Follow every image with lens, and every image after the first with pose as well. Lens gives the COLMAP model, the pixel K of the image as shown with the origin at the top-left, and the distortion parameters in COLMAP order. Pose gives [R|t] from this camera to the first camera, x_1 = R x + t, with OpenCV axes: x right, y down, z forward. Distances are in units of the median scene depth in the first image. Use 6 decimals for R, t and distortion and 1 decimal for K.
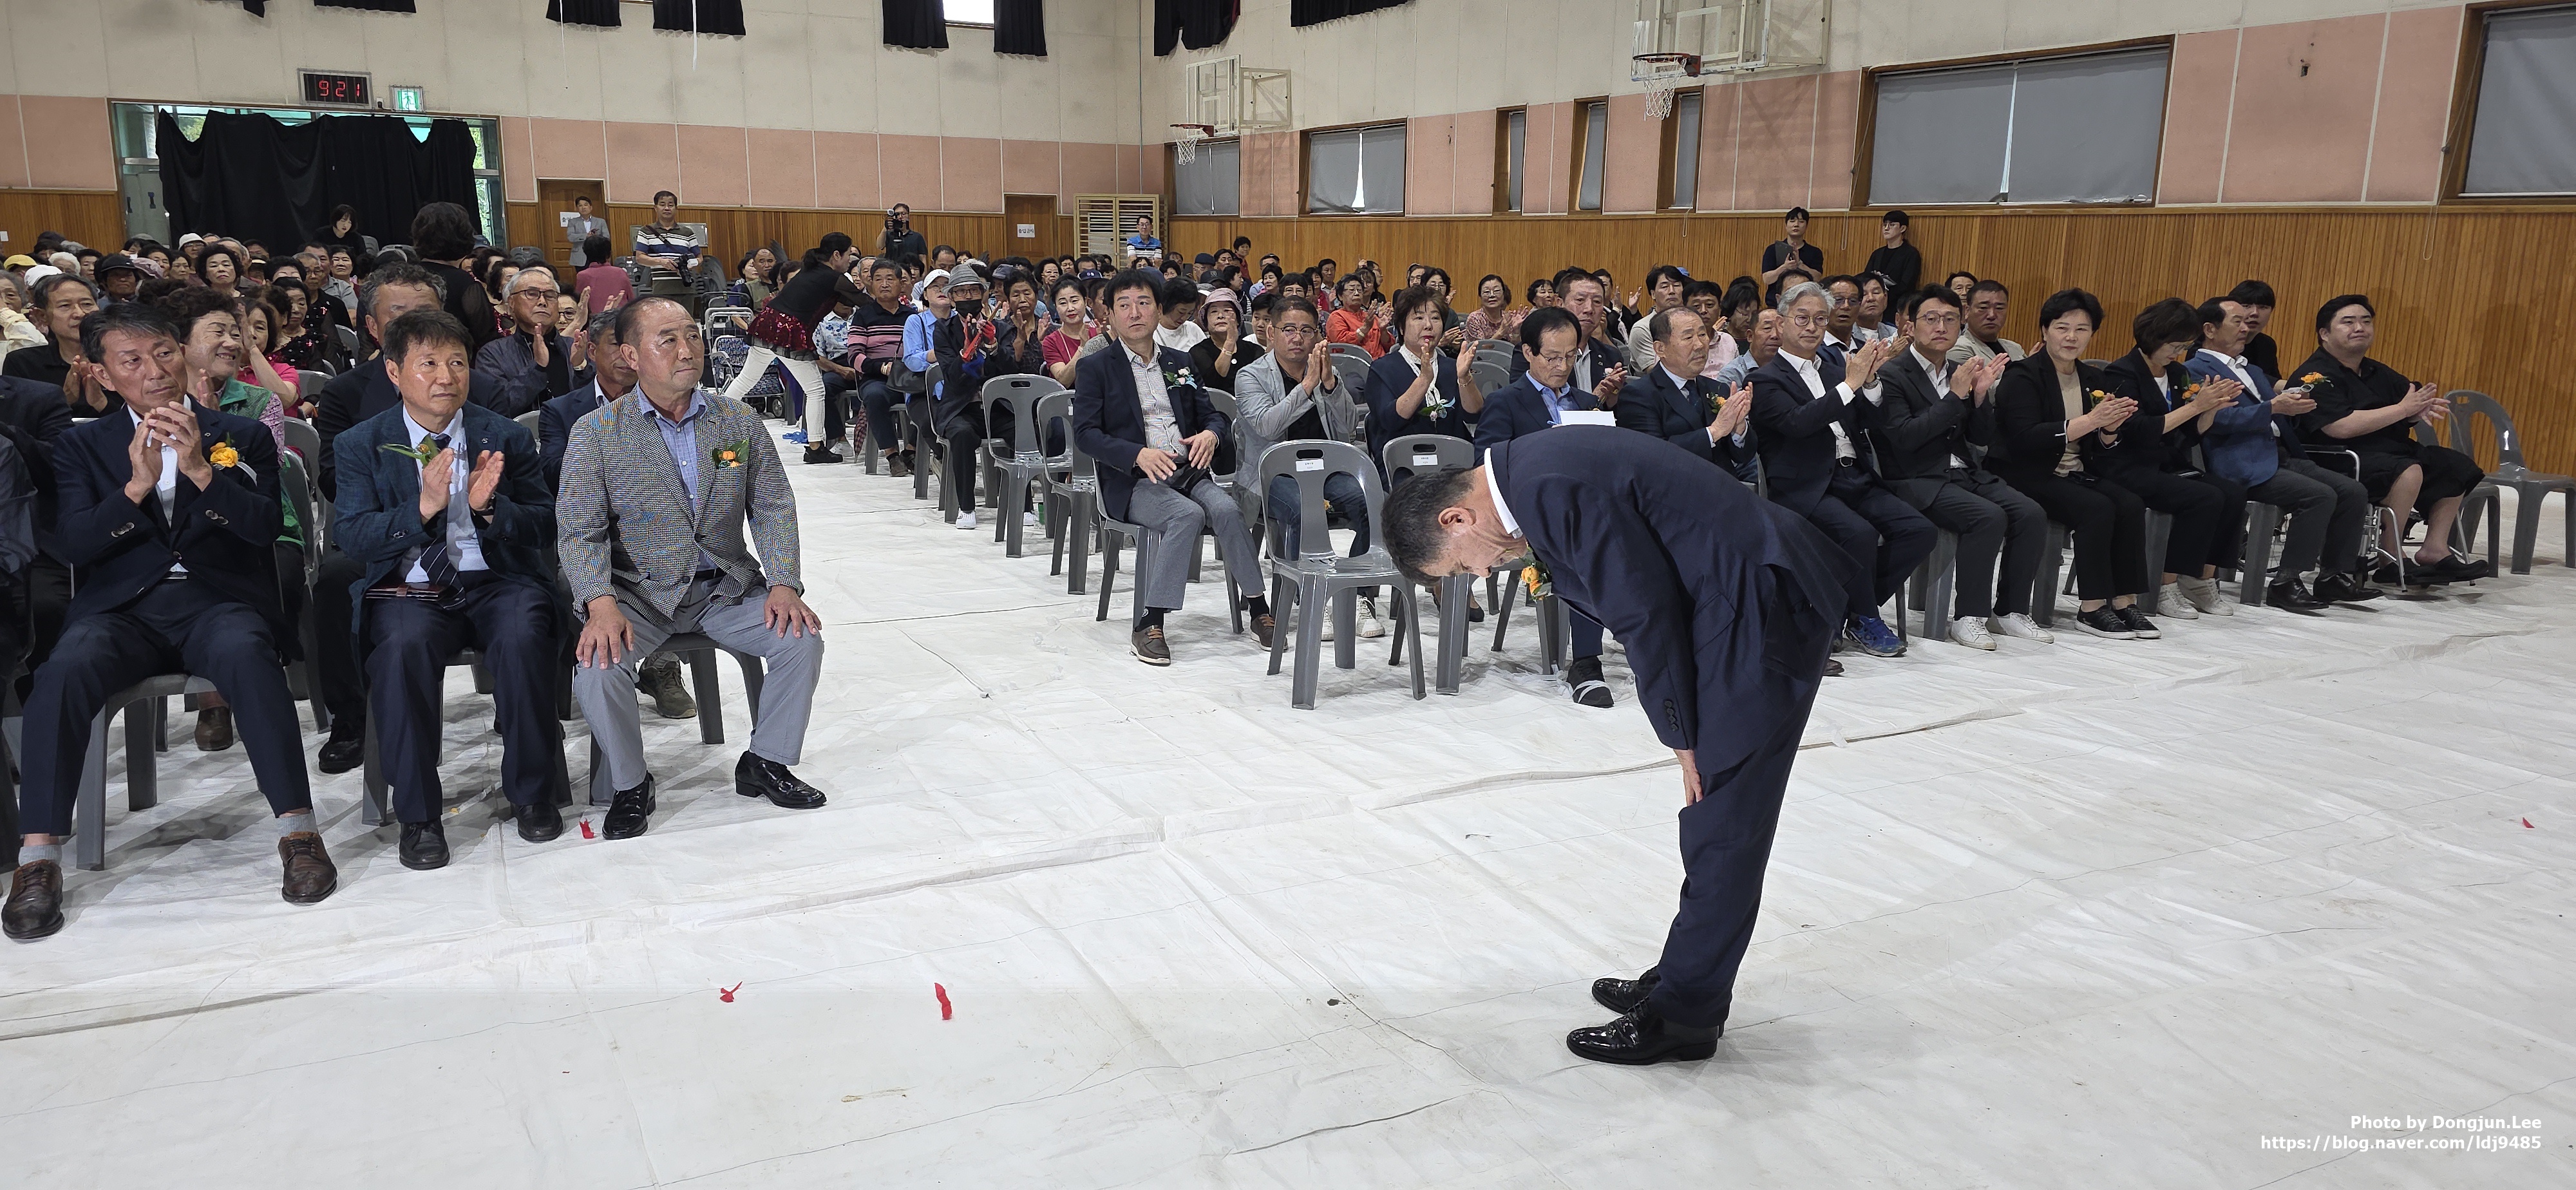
lens RADIAL K [[1705.5, 0, 1306.2], [0, 1705.5, 598.9], [0, 0, 1]] dist [0.069340, -0.070688]
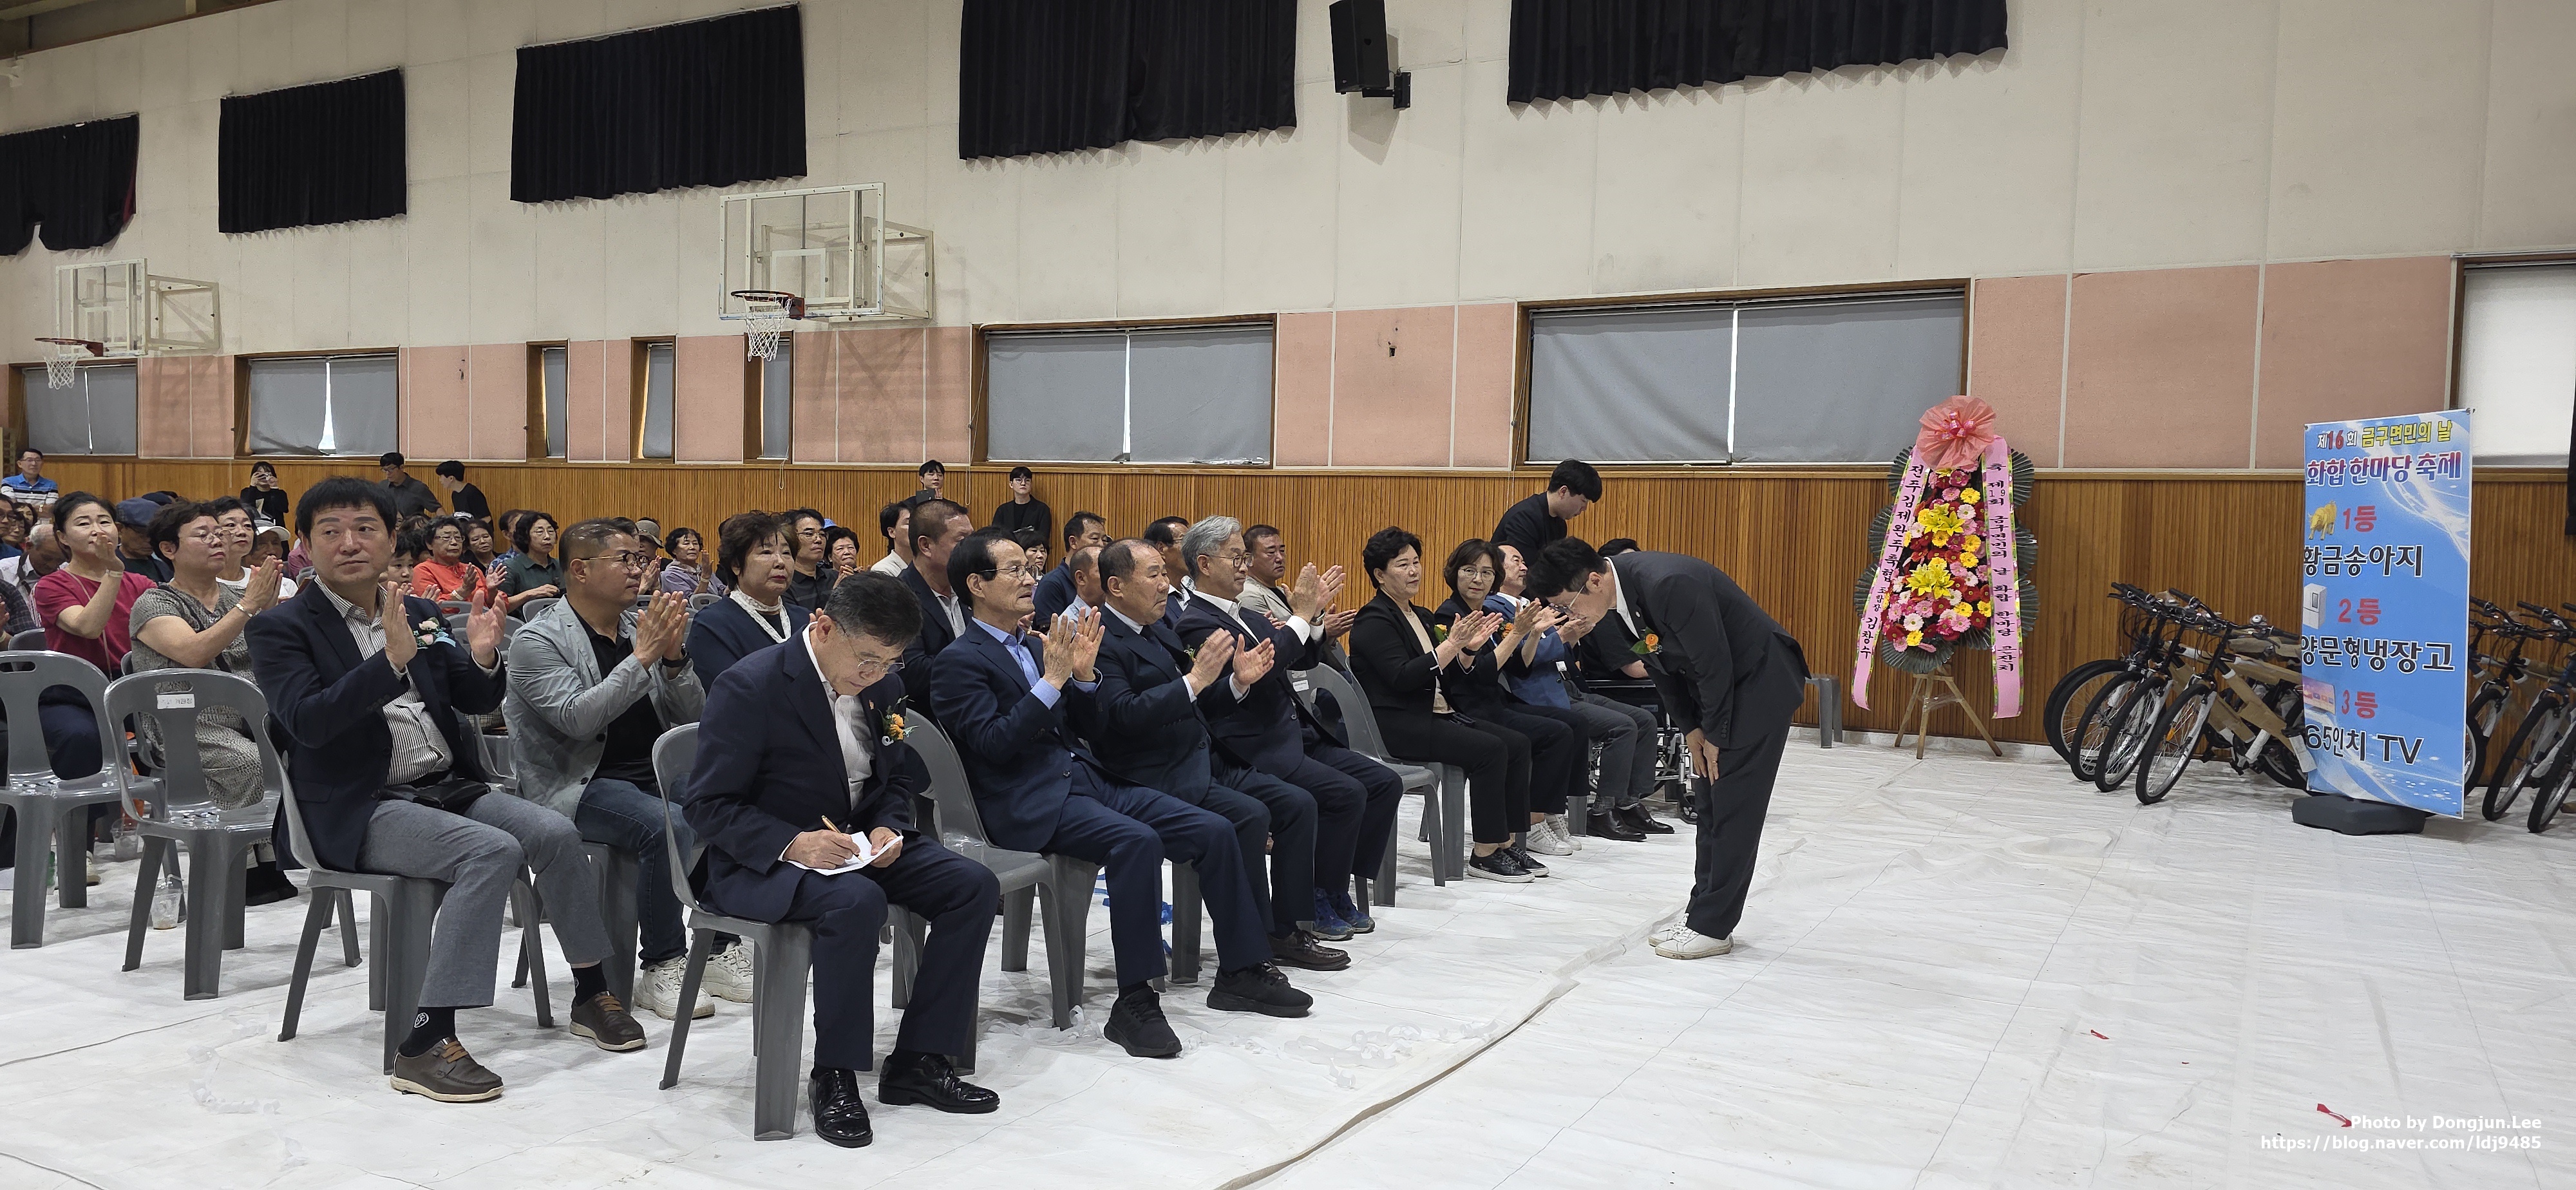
lens RADIAL K [[1705.5, 0, 1291.4], [0, 1705.5, 606.1], [0, 0, 1]] dist [0.069340, -0.070688]
pose [[0.832408, -0.018192, 0.553865, -0.066915], [0.101220, 0.987639, -0.119685, -0.012310], [-0.544841, 0.155689, 0.823959, 0.110712]]
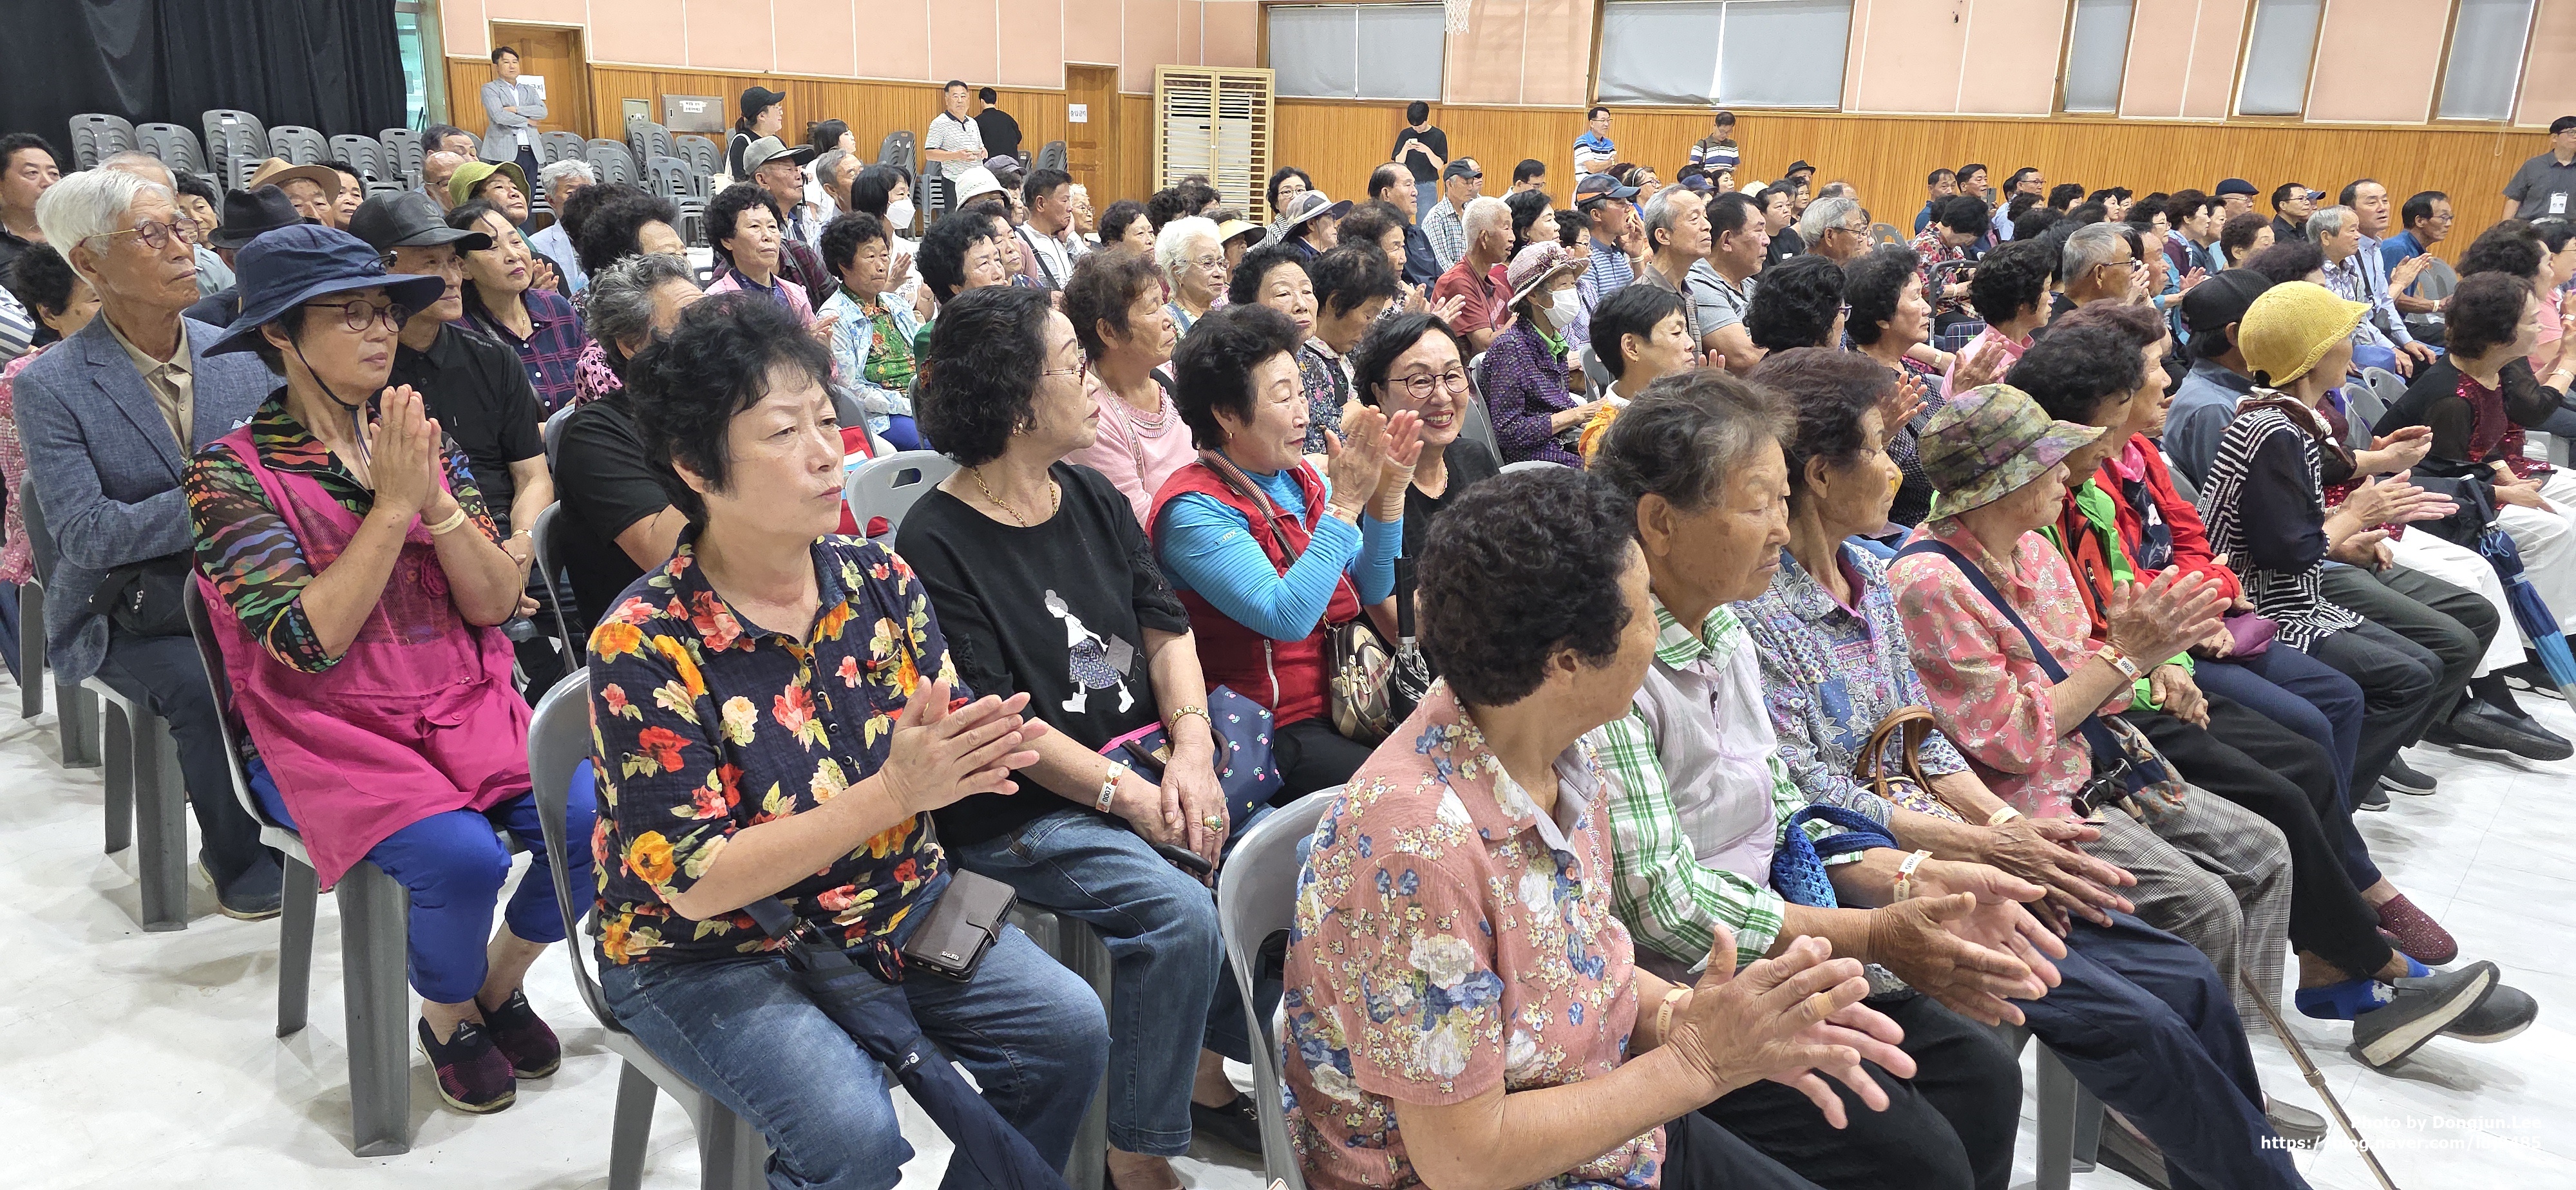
lens RADIAL K [[1705.5, 0, 1309.4], [0, 1705.5, 612.2], [0, 0, 1]] dist [0.069340, -0.070688]
pose [[0.931244, -0.083692, 0.354655, -0.652372], [0.055011, 0.994402, 0.090214, -0.109817], [-0.360220, -0.064501, 0.930635, 0.458907]]
